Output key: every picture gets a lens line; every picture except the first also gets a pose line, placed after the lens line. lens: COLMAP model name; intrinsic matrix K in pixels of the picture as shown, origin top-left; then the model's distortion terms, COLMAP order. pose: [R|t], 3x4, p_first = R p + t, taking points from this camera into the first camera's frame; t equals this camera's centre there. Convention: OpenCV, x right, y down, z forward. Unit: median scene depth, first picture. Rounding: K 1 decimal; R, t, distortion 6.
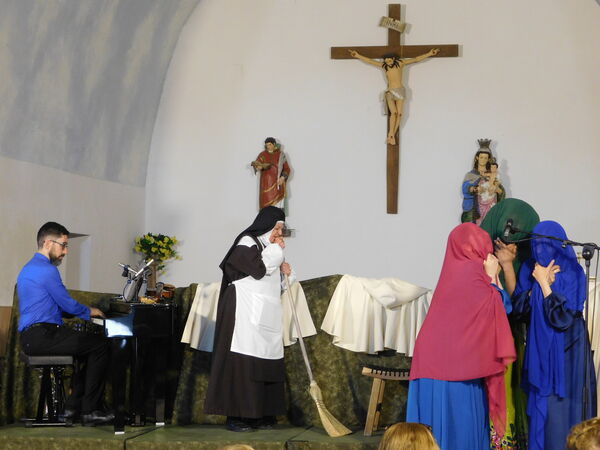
lens RADIAL K [[1443.7, 0, 303.6], [0, 1443.7, 223.8], [0, 0, 1]] dist [0.028733, 0.000000]
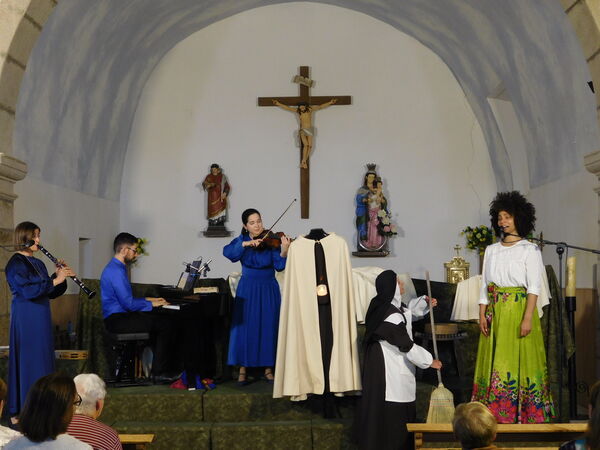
lens RADIAL K [[1050.6, 0, 300.9], [0, 1050.6, 226.3], [0, 0, 1]] dist [0.023518, 0.000000]
pose [[0.988120, -0.017585, 0.152673, -0.096351], [0.016833, 0.999839, 0.006214, -0.006007], [-0.152757, -0.003570, 0.988257, 0.010897]]
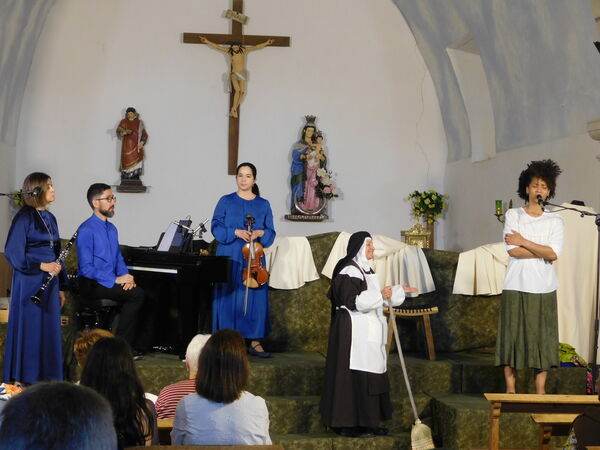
lens RADIAL K [[1267.4, 0, 300.5], [0, 1267.4, 226.6], [0, 0, 1]] dist [0.028502, 0.000000]
pose [[0.956640, 0.008430, 0.291150, -0.193136], [-0.021005, 0.998975, 0.040093, -0.007588], [-0.290513, -0.044470, 0.955837, -0.027967]]
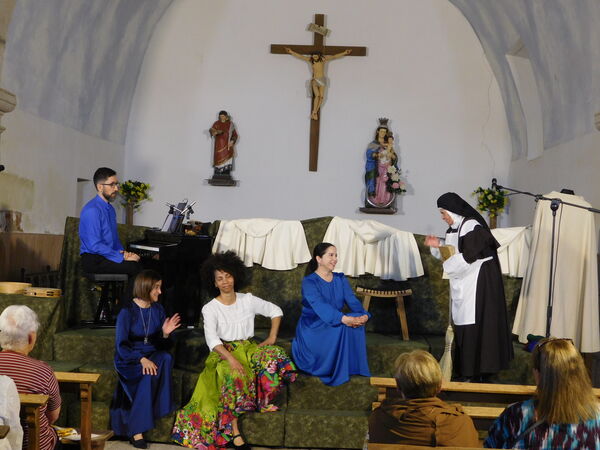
lens RADIAL K [[1050.6, 0, 301.9], [0, 1050.6, 225.1], [0, 0, 1]] dist [0.023518, 0.000000]
pose [[0.991555, 0.024914, 0.127272, -0.072687], [-0.030579, 0.998617, 0.042757, 0.001593], [-0.126031, -0.046287, 0.990946, 0.029744]]
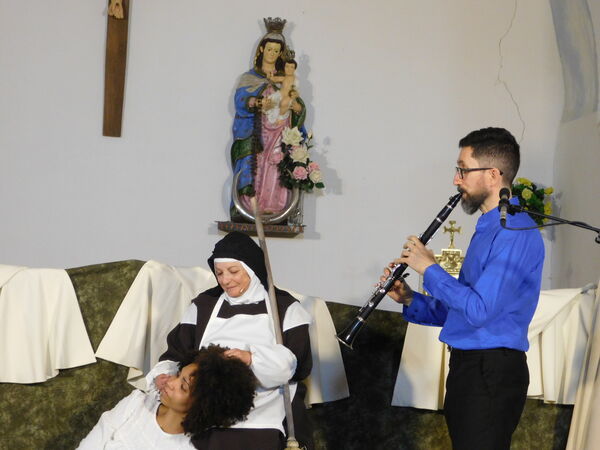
lens RADIAL K [[2382.0, 0, 297.6], [0, 2382.0, 229.6], [0, 0, 1]] dist [0.382790, 0.000000]
pose [[0.977628, 0.037618, 0.206952, -0.064604], [-0.046269, 0.998239, 0.037120, -0.008803], [-0.205191, -0.045865, 0.977647, 0.036188]]
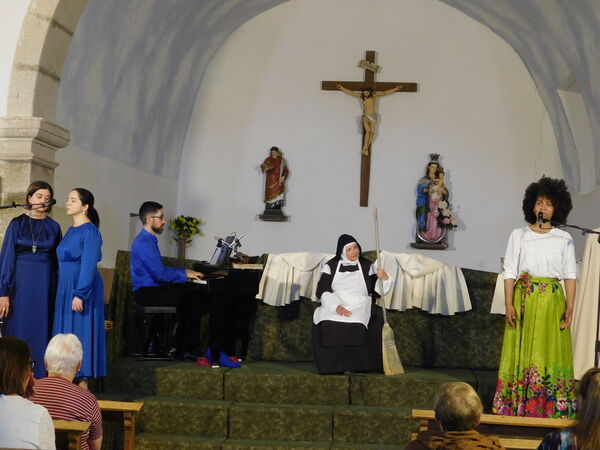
lens RADIAL K [[1050.6, 0, 303.2], [0, 1050.6, 226.6], [0, 0, 1]] dist [0.023518, 0.000000]
pose [[0.996716, 0.030529, 0.074995, -0.068469], [-0.031386, 0.999455, 0.010267, 0.003338], [-0.074641, -0.012587, 0.997131, 0.026856]]
